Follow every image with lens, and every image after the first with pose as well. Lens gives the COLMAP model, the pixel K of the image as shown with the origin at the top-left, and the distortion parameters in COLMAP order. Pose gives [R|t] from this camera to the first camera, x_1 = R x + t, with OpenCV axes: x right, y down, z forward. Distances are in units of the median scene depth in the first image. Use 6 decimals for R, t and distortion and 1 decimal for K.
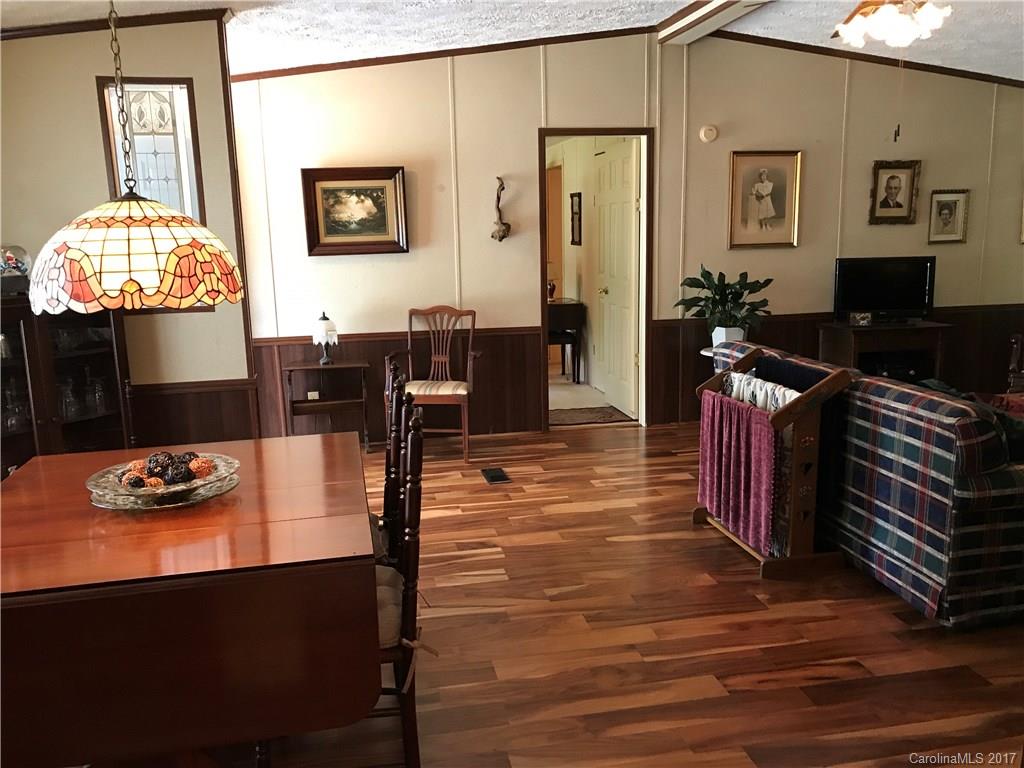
lens RADIAL K [[841.0, 0, 509.2], [0, 841.0, 376.0], [0, 0, 1]] dist [0.038184, -0.027375]
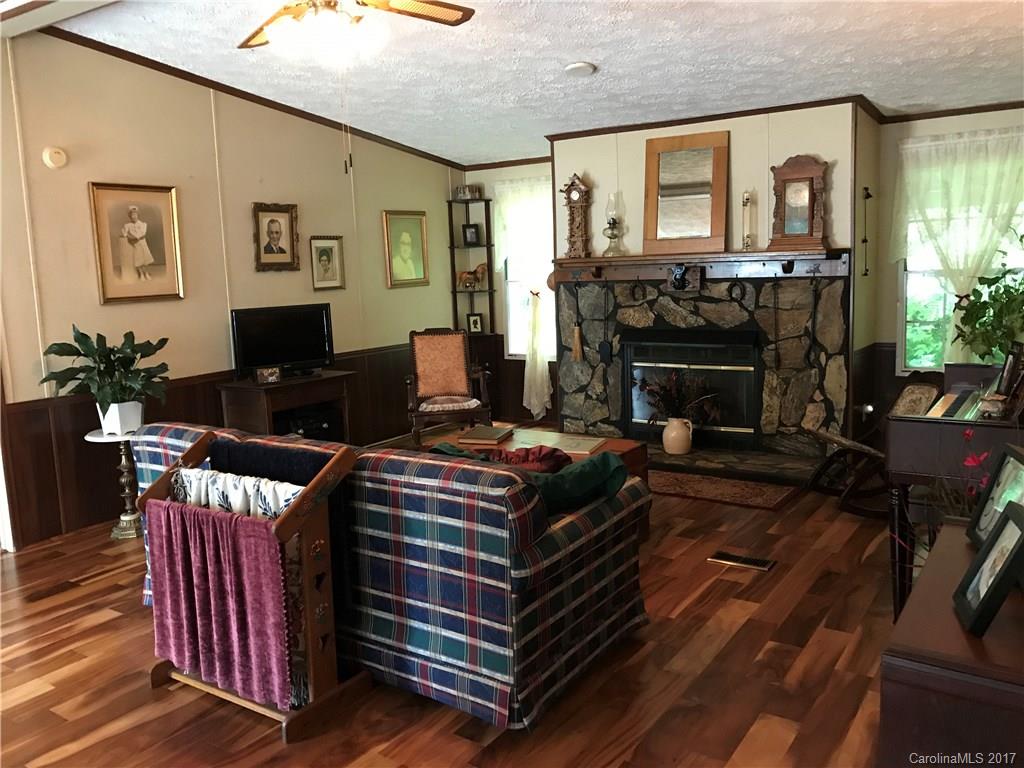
lens RADIAL K [[841.0, 0, 501.2], [0, 841.0, 374.3], [0, 0, 1]] dist [0.038184, -0.027375]
pose [[0.720137, -0.101363, 0.686388, -0.034987], [0.142696, 0.989760, -0.003548, -0.044555], [-0.679000, 0.100500, 0.727227, 0.267498]]
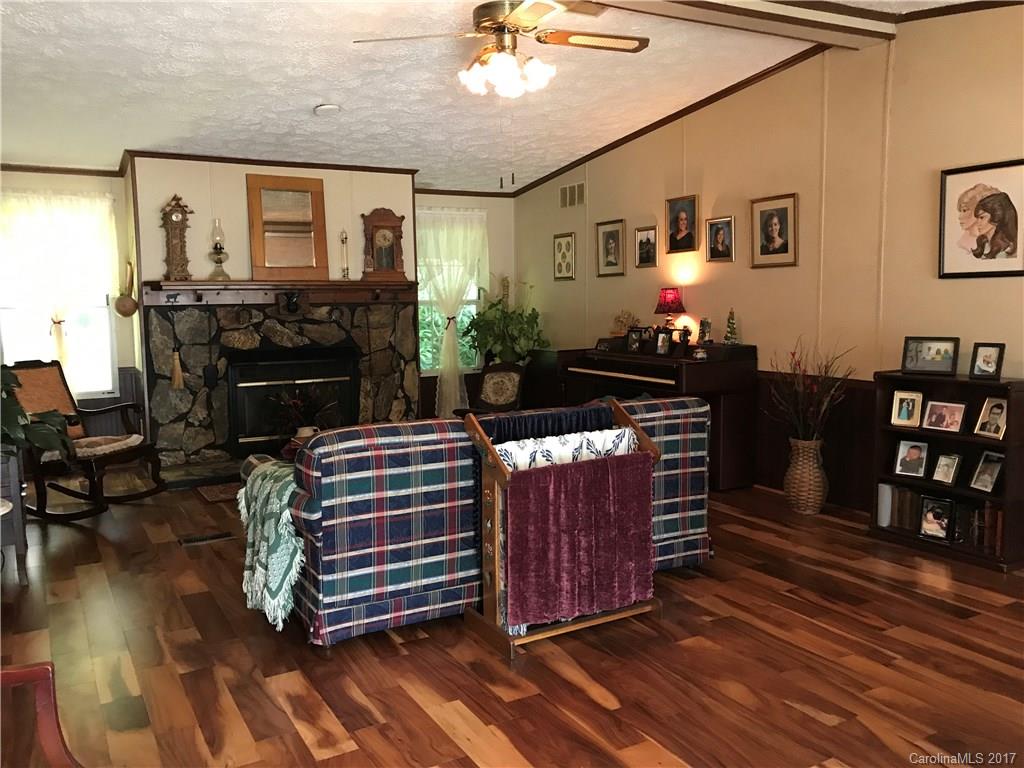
lens RADIAL K [[841.0, 0, 518.9], [0, 841.0, 364.5], [0, 0, 1]] dist [0.038184, -0.027375]
pose [[-0.315563, -0.057808, 0.947142, -0.483905], [0.181579, 0.976019, 0.120068, -0.169853], [-0.931370, 0.209870, -0.297498, 1.209255]]
